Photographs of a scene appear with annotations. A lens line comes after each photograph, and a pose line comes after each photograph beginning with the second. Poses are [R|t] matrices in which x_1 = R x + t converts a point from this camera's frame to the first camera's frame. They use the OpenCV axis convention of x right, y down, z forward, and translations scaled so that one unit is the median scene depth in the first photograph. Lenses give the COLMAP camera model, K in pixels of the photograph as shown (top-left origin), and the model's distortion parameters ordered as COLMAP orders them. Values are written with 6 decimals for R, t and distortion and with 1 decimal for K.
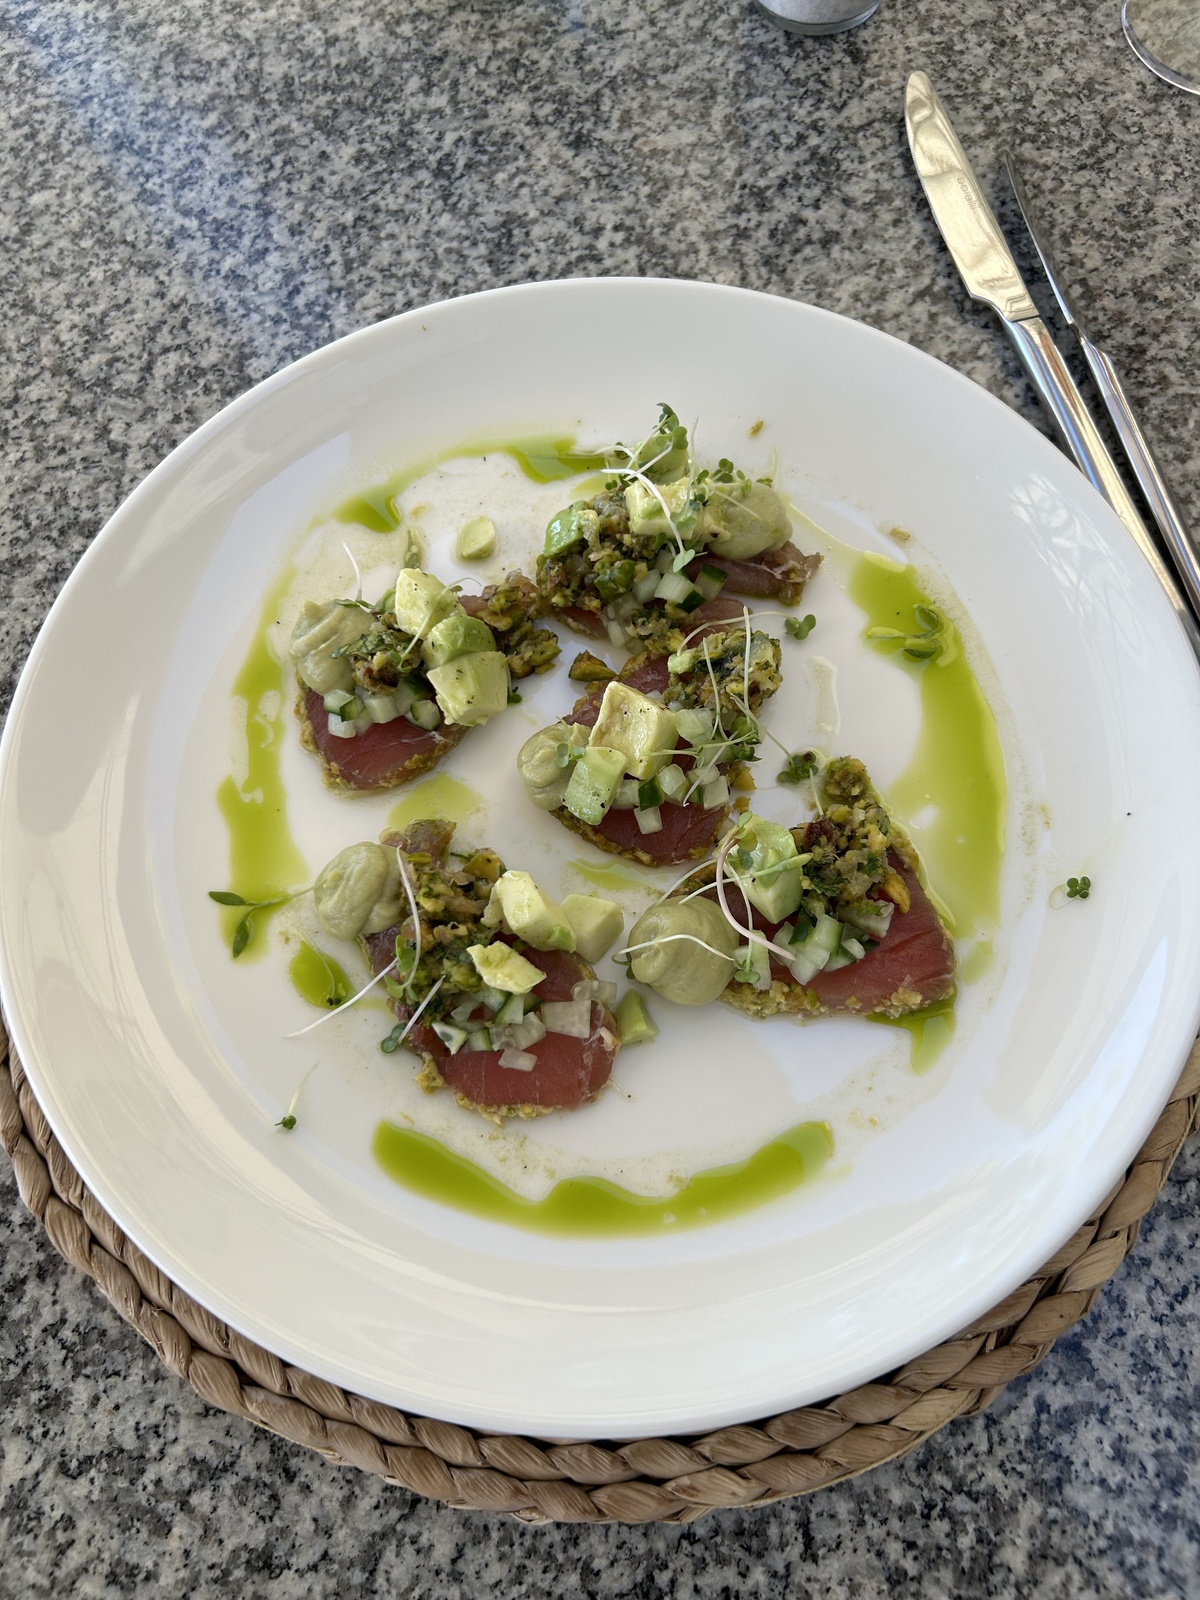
lens RADIAL K [[1190.8, 0, 596.6], [0, 1190.8, 801.3], [0, 0, 1]] dist [0.017747, -0.033455]
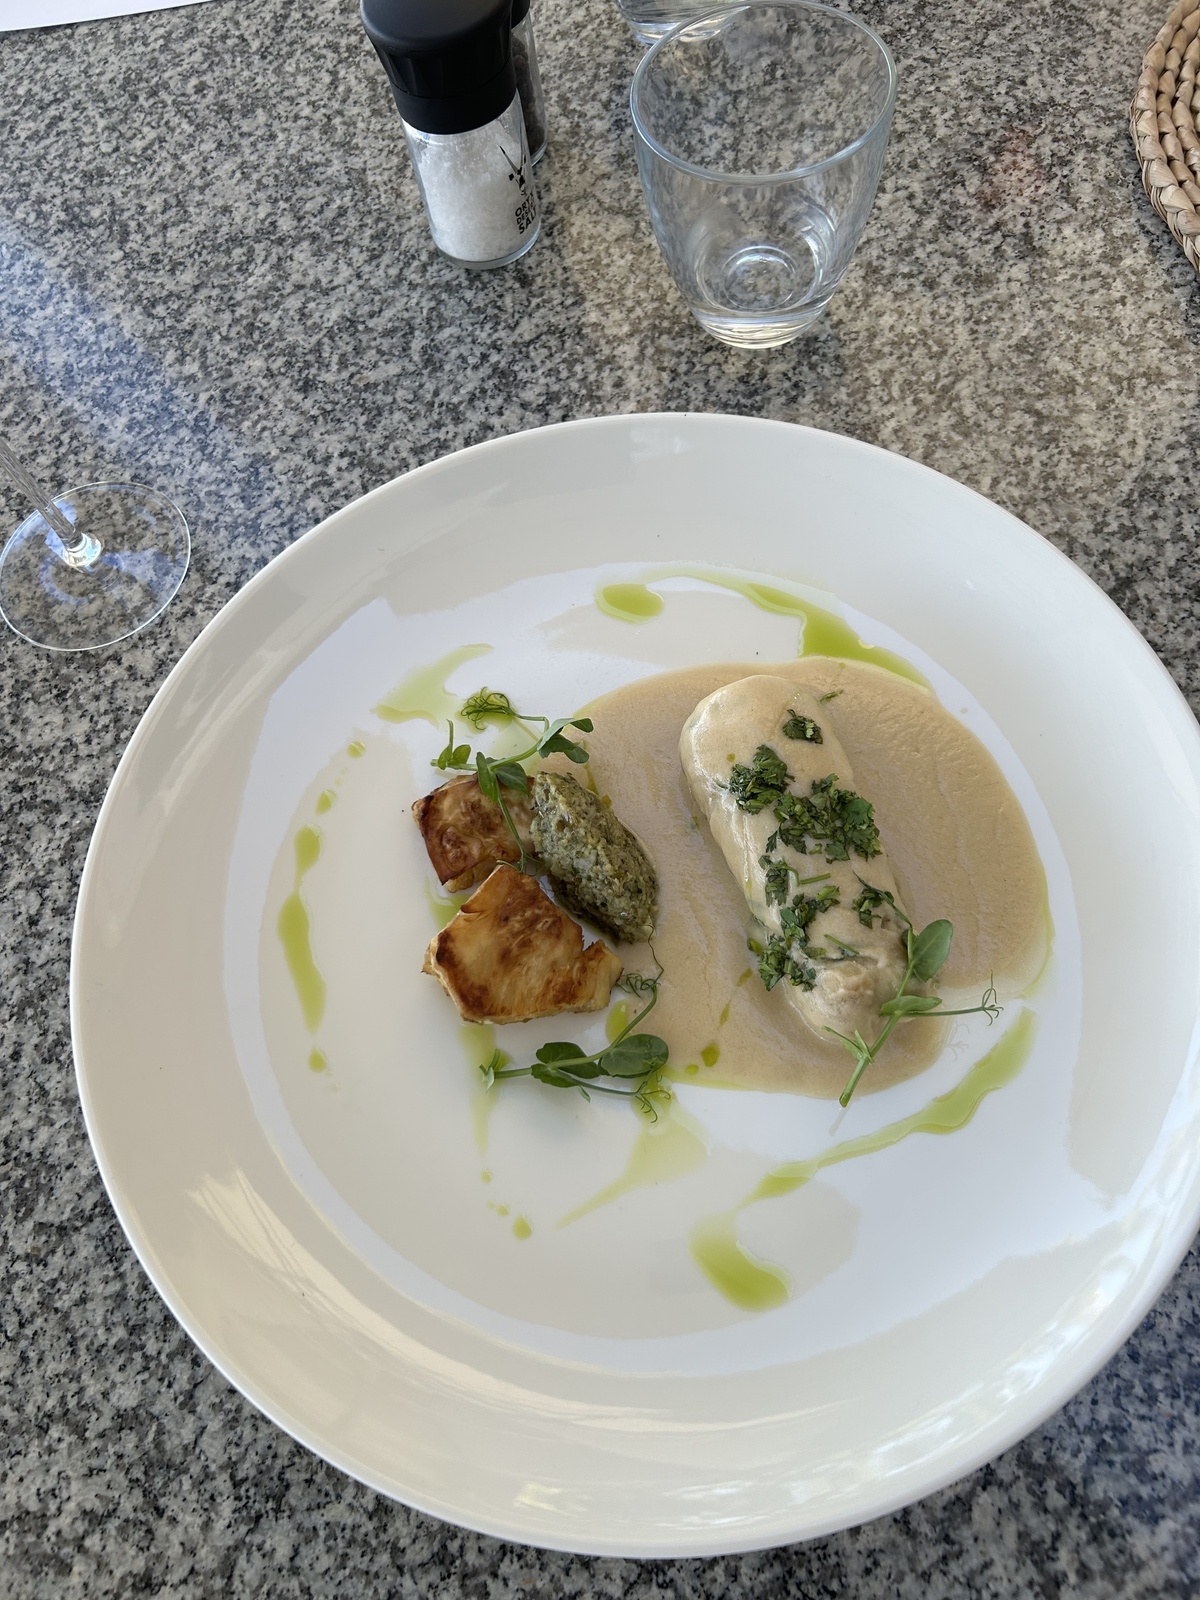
lens RADIAL K [[1190.8, 0, 601.8], [0, 1190.8, 795.2], [0, 0, 1]] dist [0.017747, -0.033455]
pose [[0.967511, -0.058681, 0.245926, -0.052605], [0.064721, 0.997766, -0.016542, -0.105213], [-0.244406, 0.031921, 0.969147, -0.269751]]
